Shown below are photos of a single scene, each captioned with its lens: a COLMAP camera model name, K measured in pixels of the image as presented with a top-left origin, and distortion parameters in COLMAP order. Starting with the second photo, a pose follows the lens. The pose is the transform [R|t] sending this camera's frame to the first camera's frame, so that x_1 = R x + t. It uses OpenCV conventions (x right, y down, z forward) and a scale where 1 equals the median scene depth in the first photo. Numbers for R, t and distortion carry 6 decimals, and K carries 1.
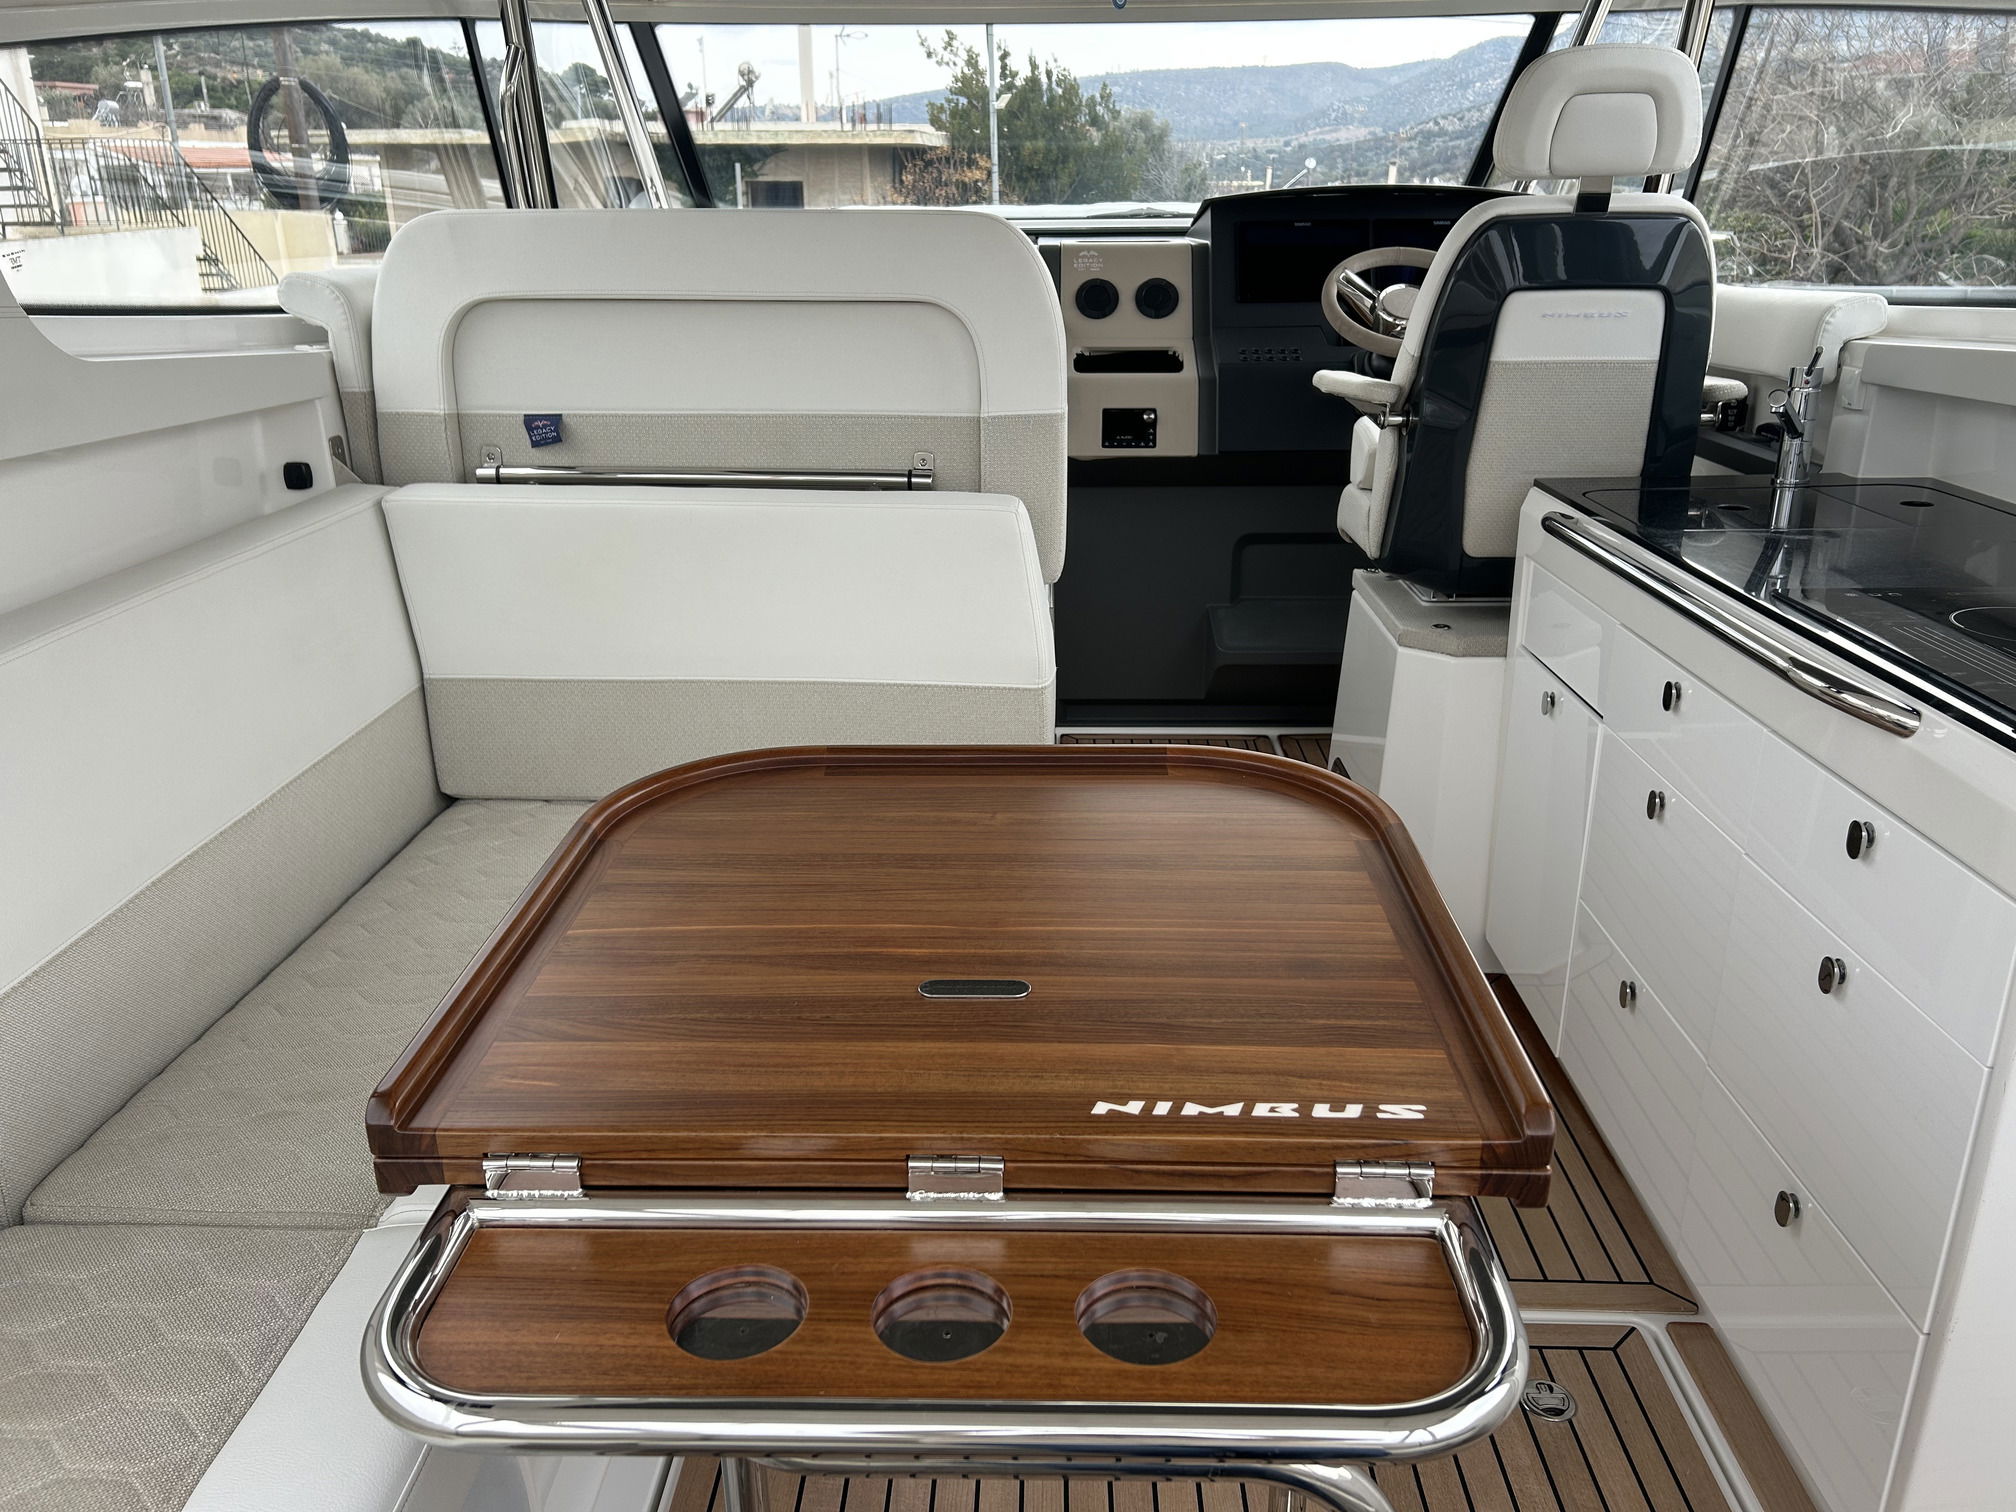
lens RADIAL K [[1535.9, 0, 1008.2], [0, 1535.9, 751.3], [0, 0, 1]] dist [0.043905, -0.029623]
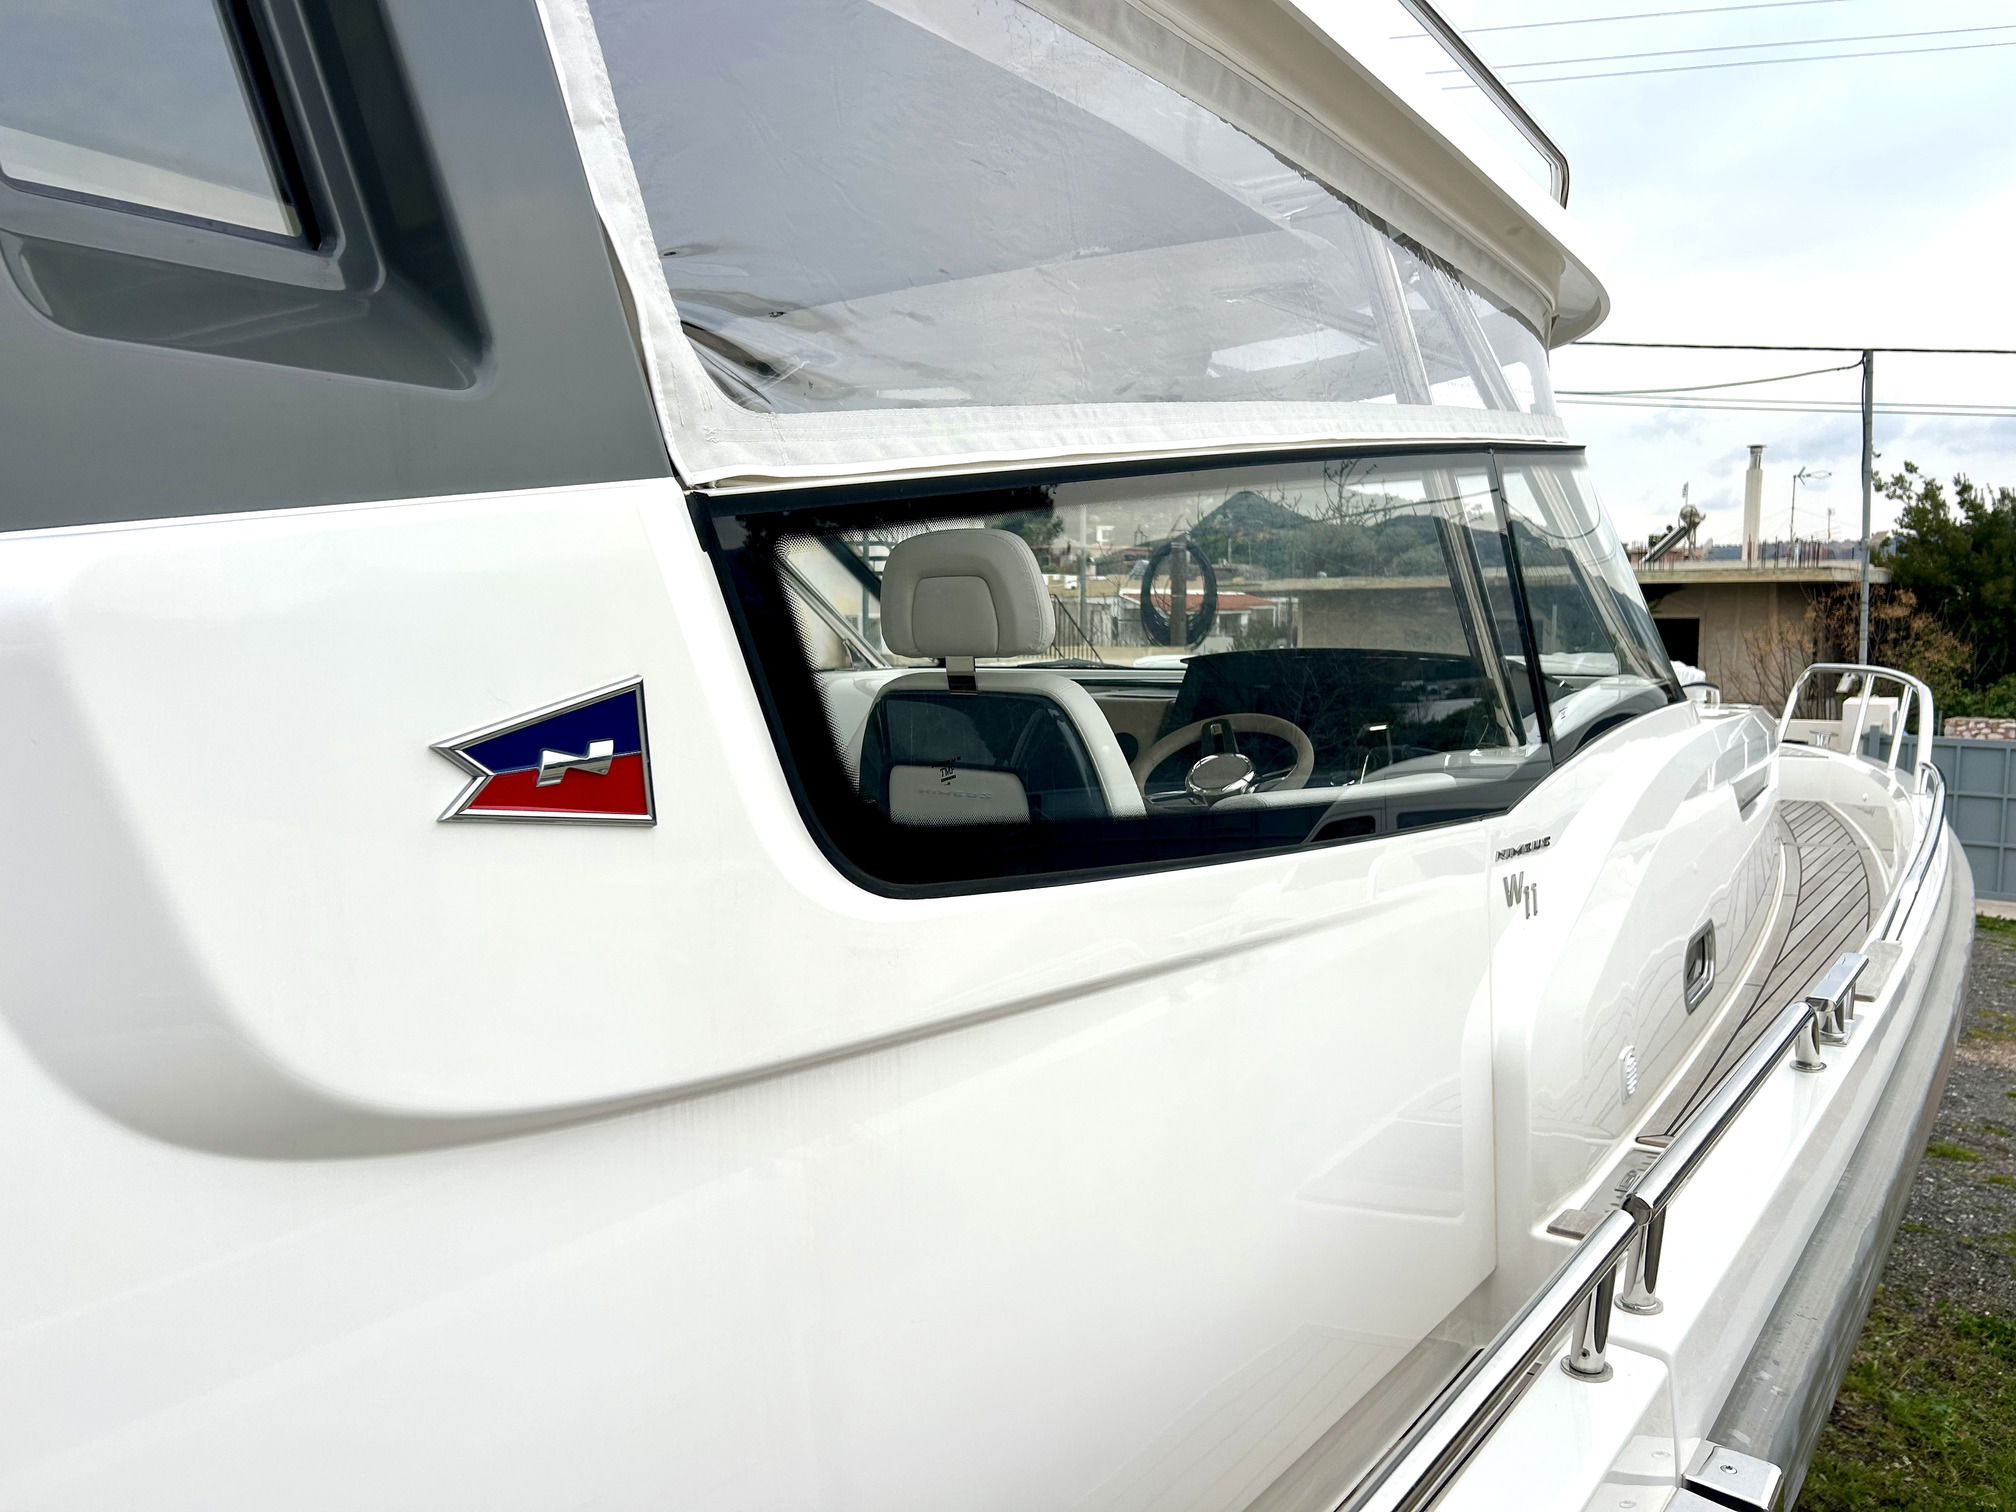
lens RADIAL K [[1535.9, 0, 1006.6], [0, 1535.9, 756.8], [0, 0, 1]] dist [0.043905, -0.029623]
pose [[0.801524, 0.054317, -0.595490, 0.102075], [-0.206410, 0.959786, -0.190280, -0.014171], [0.561208, 0.275429, 0.780503, 0.030191]]
